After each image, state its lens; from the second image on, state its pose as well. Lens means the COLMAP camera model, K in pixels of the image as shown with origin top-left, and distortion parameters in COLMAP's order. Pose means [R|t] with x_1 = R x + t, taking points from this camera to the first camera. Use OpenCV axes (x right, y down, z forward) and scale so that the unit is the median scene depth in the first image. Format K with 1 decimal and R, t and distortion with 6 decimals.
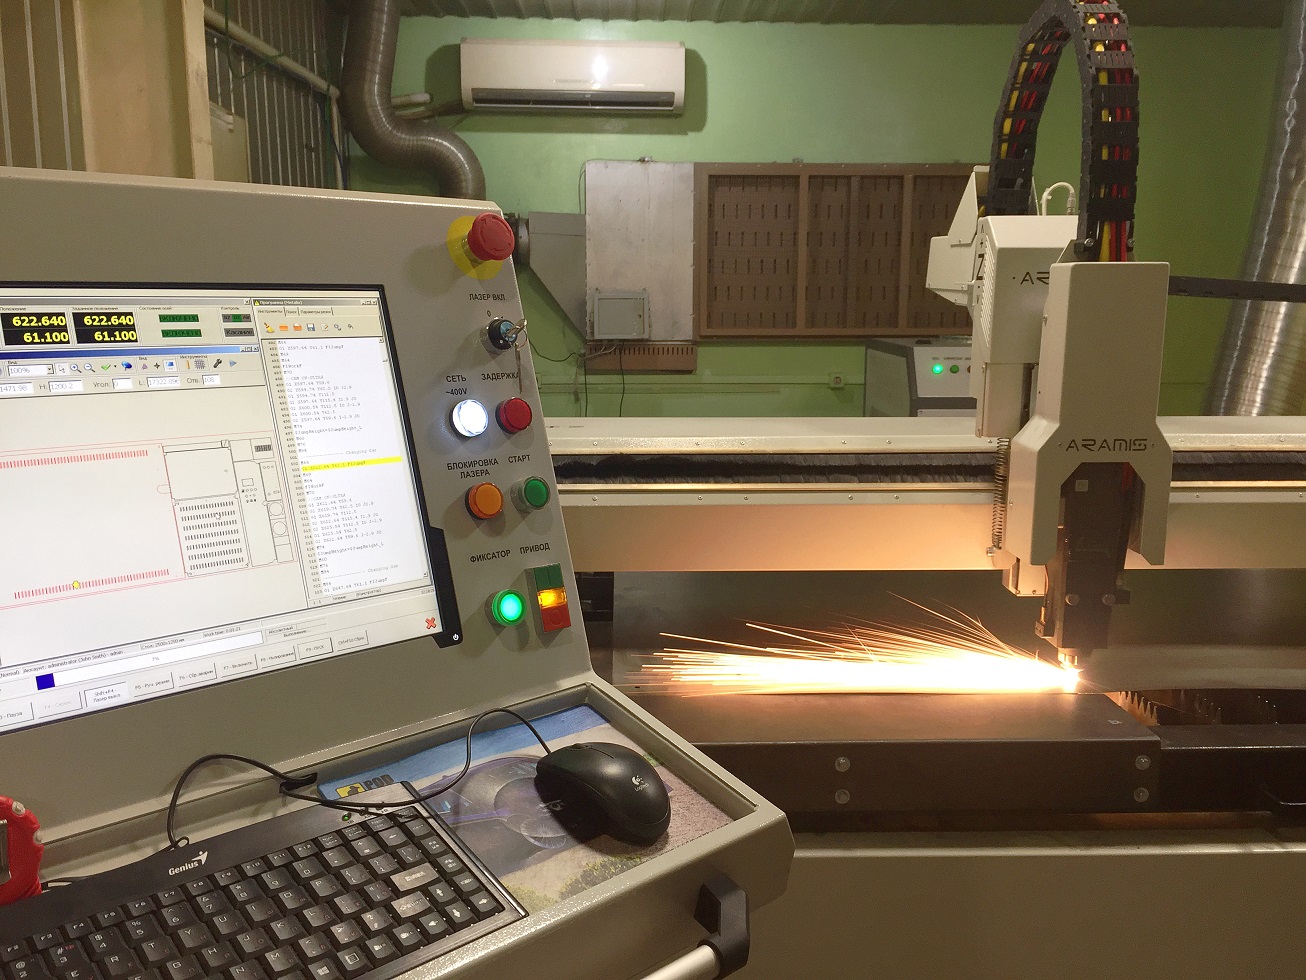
lens RADIAL K [[1090.4, 0, 653.0], [0, 1090.4, 490.0], [0, 0, 1]] dist [0.088311, -0.165865]
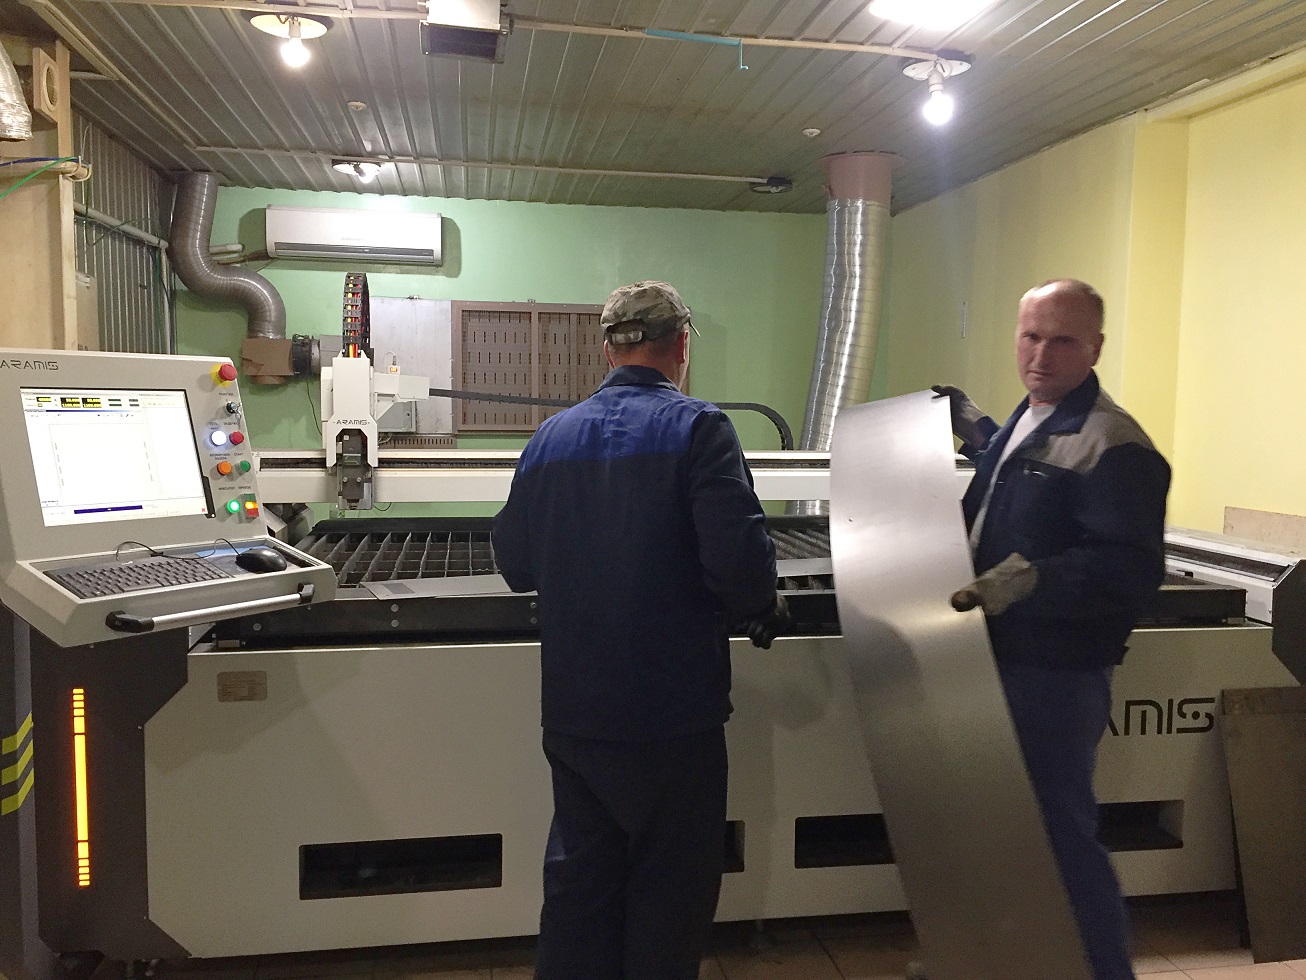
lens RADIAL K [[1103.8, 0, 655.5], [0, 1103.8, 489.7], [0, 0, 1]] dist [0.063179, -0.107590]
pose [[0.989550, -0.003789, 0.144139, 0.093755], [0.017827, 0.995200, -0.096227, 0.064529], [-0.143083, 0.097791, 0.984868, -0.346084]]
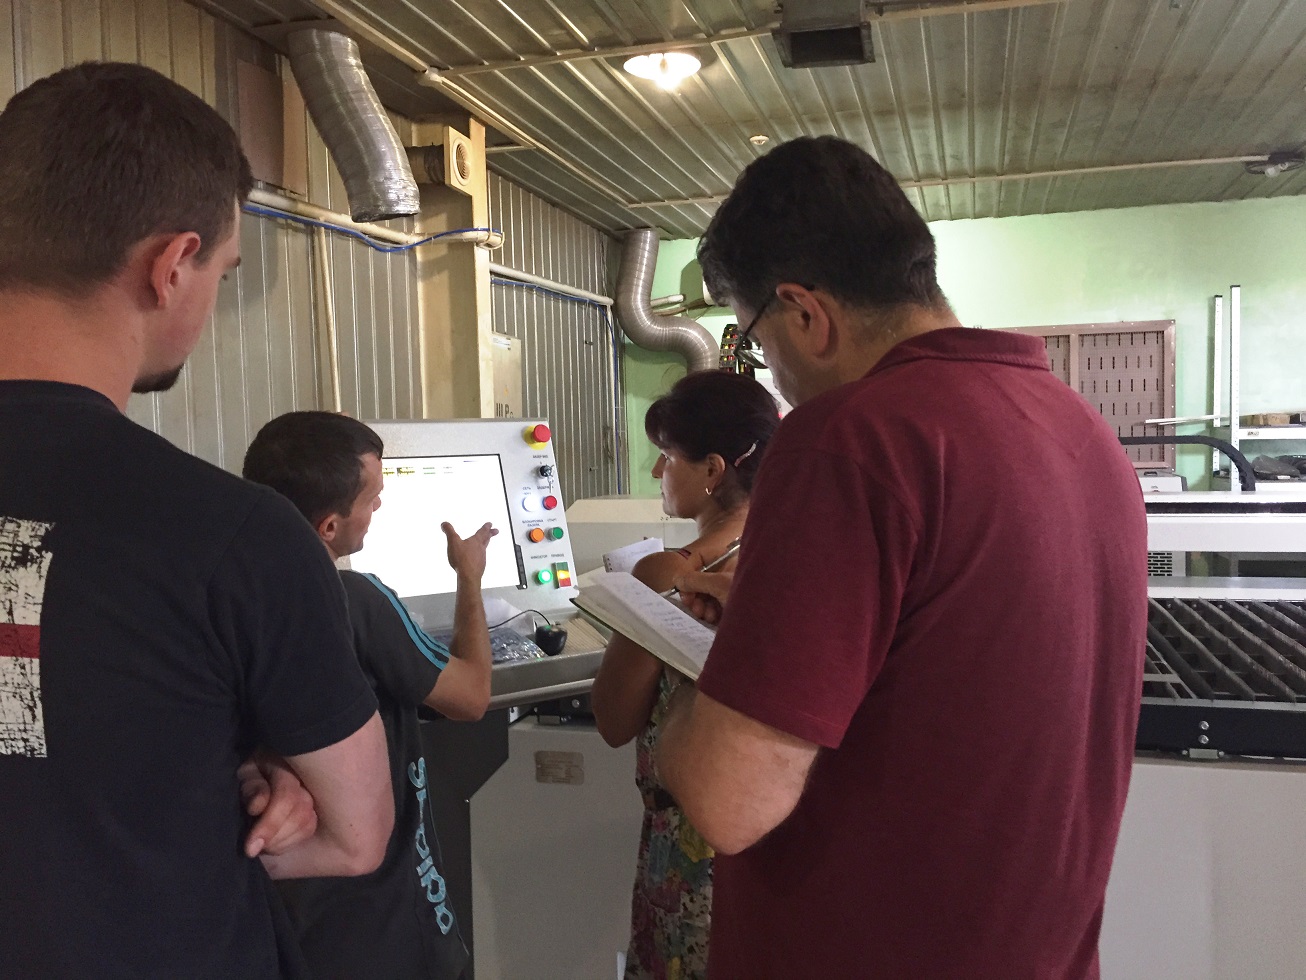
lens RADIAL K [[1103.8, 0, 655.5], [0, 1103.8, 489.7], [0, 0, 1]] dist [0.063179, -0.107590]
pose [[0.954277, -0.010832, -0.298726, 0.168975], [-0.027477, 0.991934, -0.123742, 0.039039], [0.297657, 0.126292, 0.946282, -0.248950]]
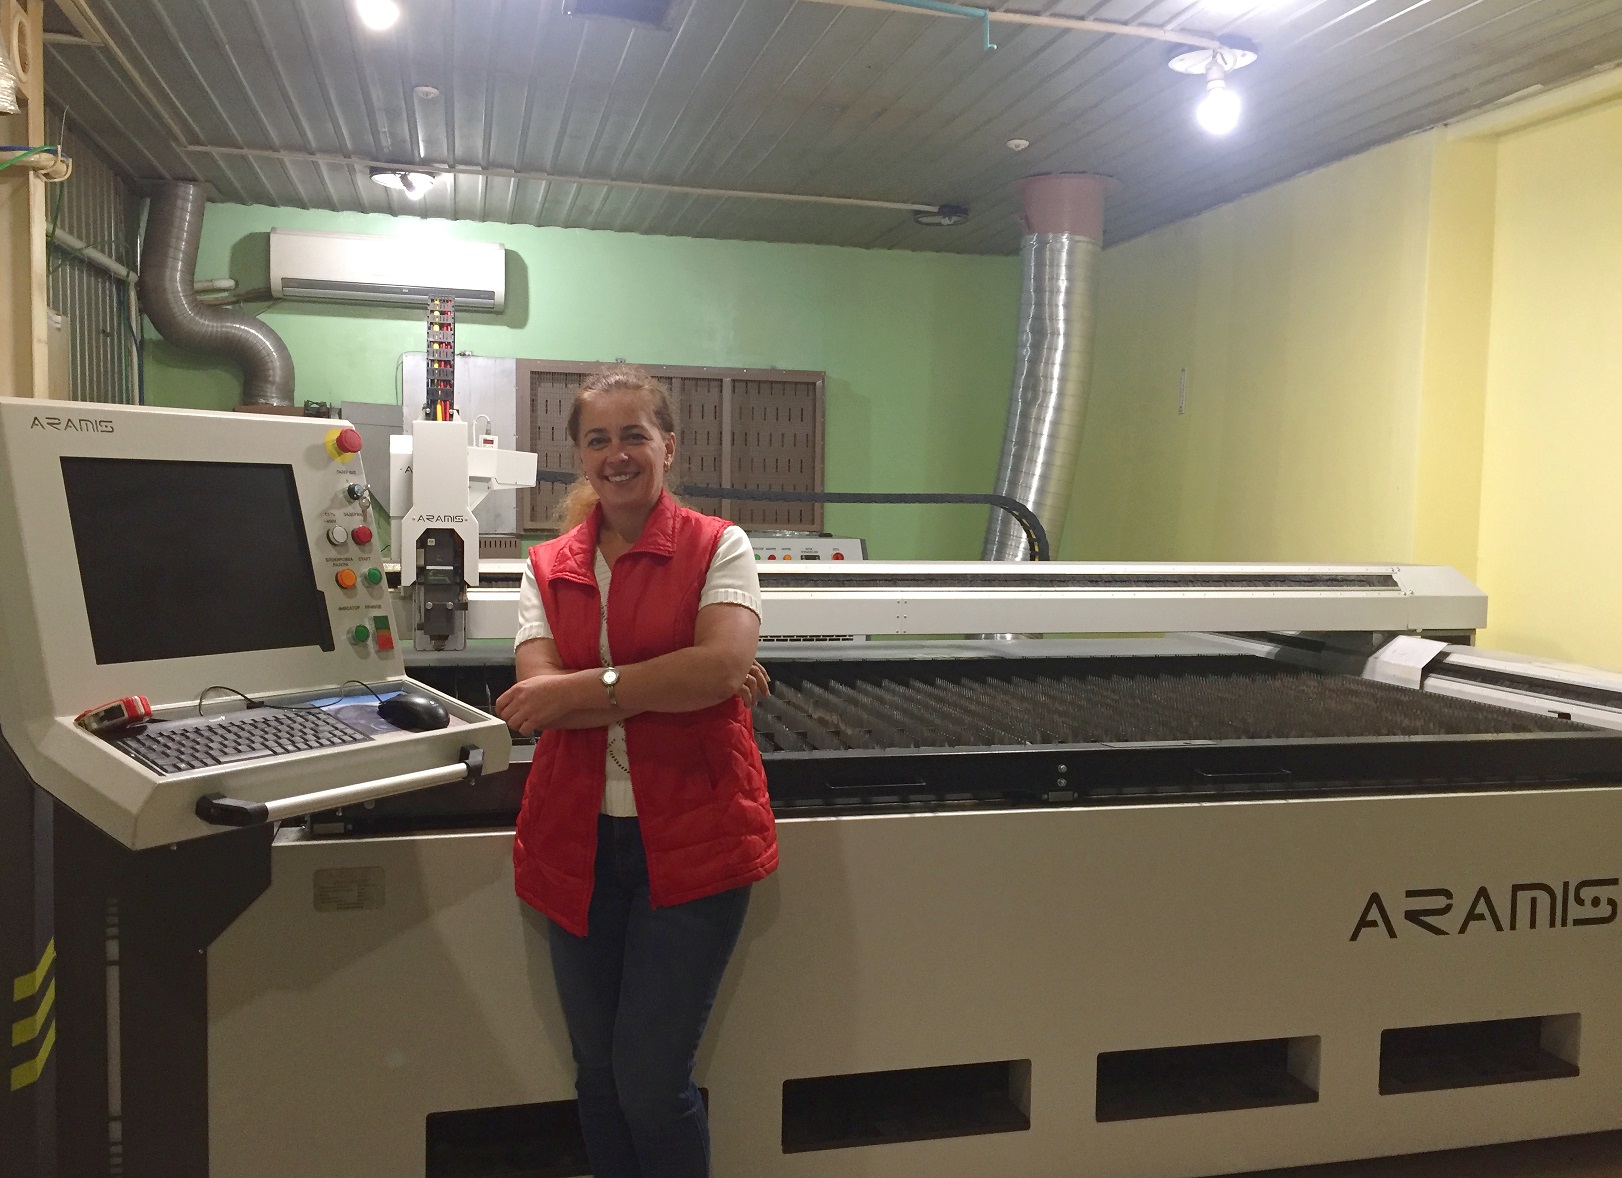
lens RADIAL K [[1378.2, 0, 806.3], [0, 1378.2, 587.7], [0, 0, 1]] dist [0.057539, -0.096464]
pose [[0.975160, -0.001901, 0.221493, 0.016866], [0.026467, 0.993799, -0.107997, 0.056795], [-0.219914, 0.111177, 0.969163, -0.277039]]
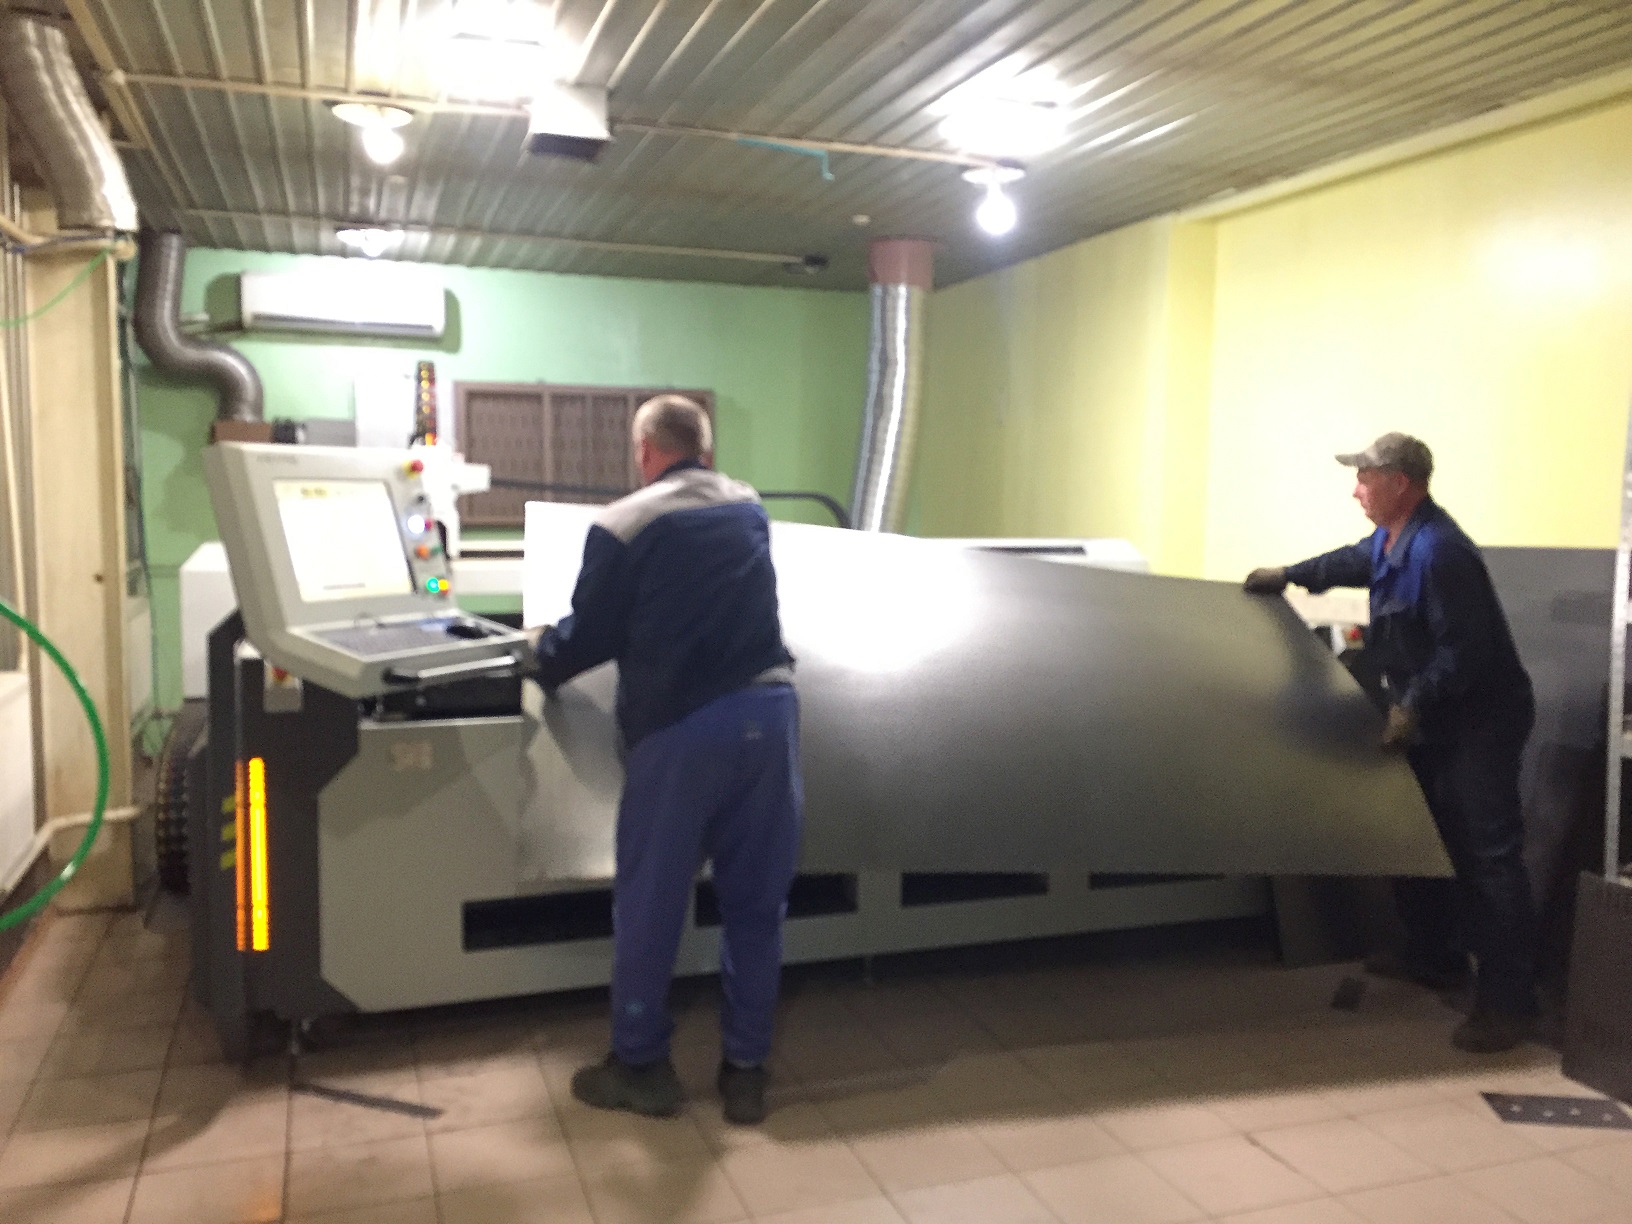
lens RADIAL K [[1362.5, 0, 816.0], [0, 1362.5, 612.0], [0, 0, 1]] dist [0.088311, -0.165865]
pose [[0.951696, -0.023261, 0.306158, -0.052584], [0.050549, 0.995390, -0.081507, 0.100831], [-0.302851, 0.093046, 0.948485, -0.544635]]
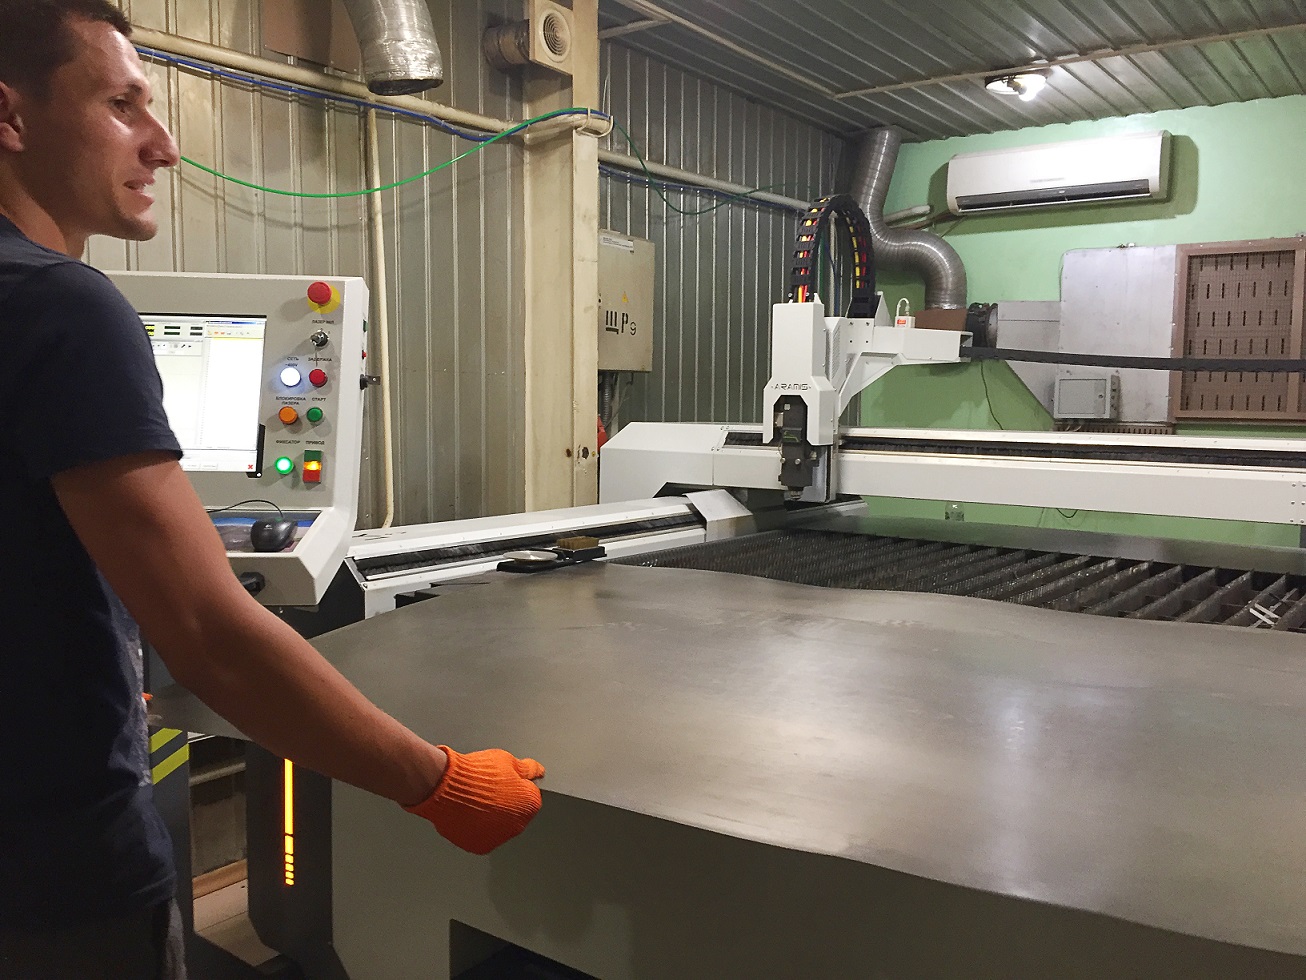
lens RADIAL K [[1090.4, 0, 653.0], [0, 1090.4, 490.0], [0, 0, 1]] dist [0.088311, -0.165865]
pose [[0.781312, 0.061492, -0.621104, 0.320024], [-0.121943, 0.990996, -0.055285, 0.034263], [0.612112, 0.118934, 0.781776, -0.038146]]
